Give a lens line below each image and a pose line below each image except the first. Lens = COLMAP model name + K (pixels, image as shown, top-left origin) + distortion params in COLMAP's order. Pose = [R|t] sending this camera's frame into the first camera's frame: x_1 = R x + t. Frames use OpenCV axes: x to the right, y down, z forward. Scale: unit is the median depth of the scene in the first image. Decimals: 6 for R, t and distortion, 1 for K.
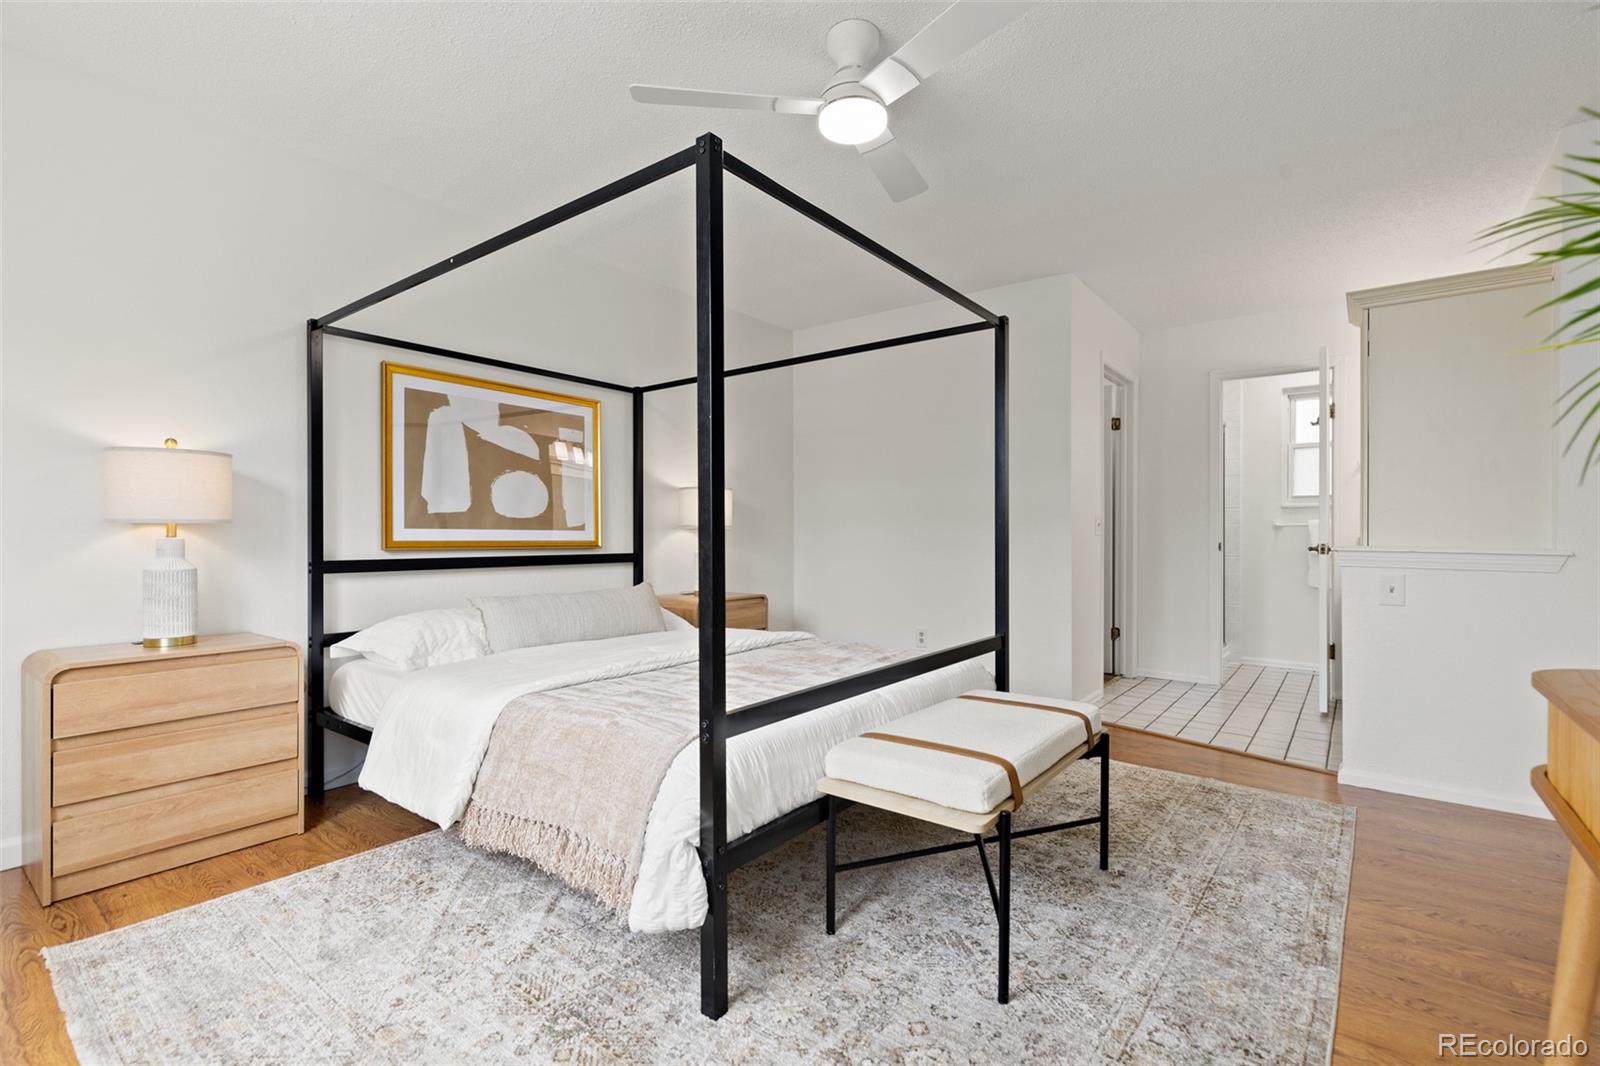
lens RADIAL K [[730.1, 0, 798.6], [0, 730.1, 533.7], [0, 0, 1]] dist [0.011465, -0.001399]
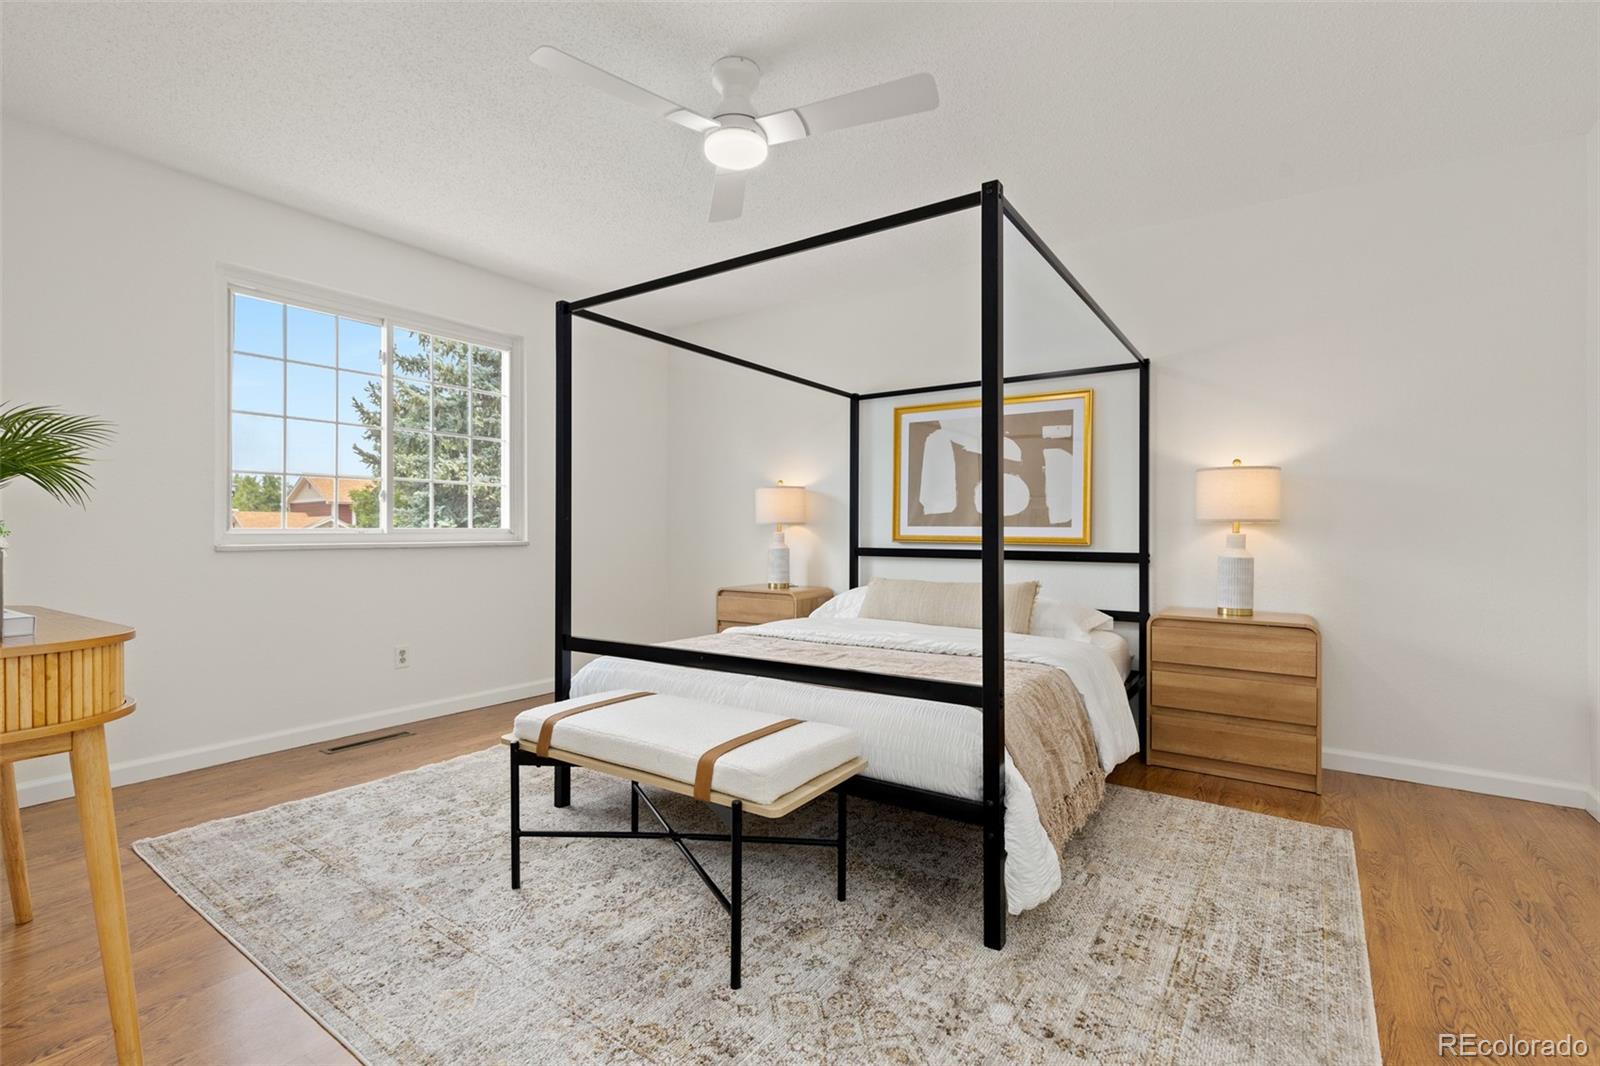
lens RADIAL K [[730.1, 0, 798.1], [0, 730.1, 533.6], [0, 0, 1]] dist [0.011465, -0.001399]
pose [[0.053960, 0.007528, -0.998515, 0.781507], [-0.001577, 0.999971, 0.007454, -0.003194], [0.998542, 0.001172, 0.053970, 0.701552]]
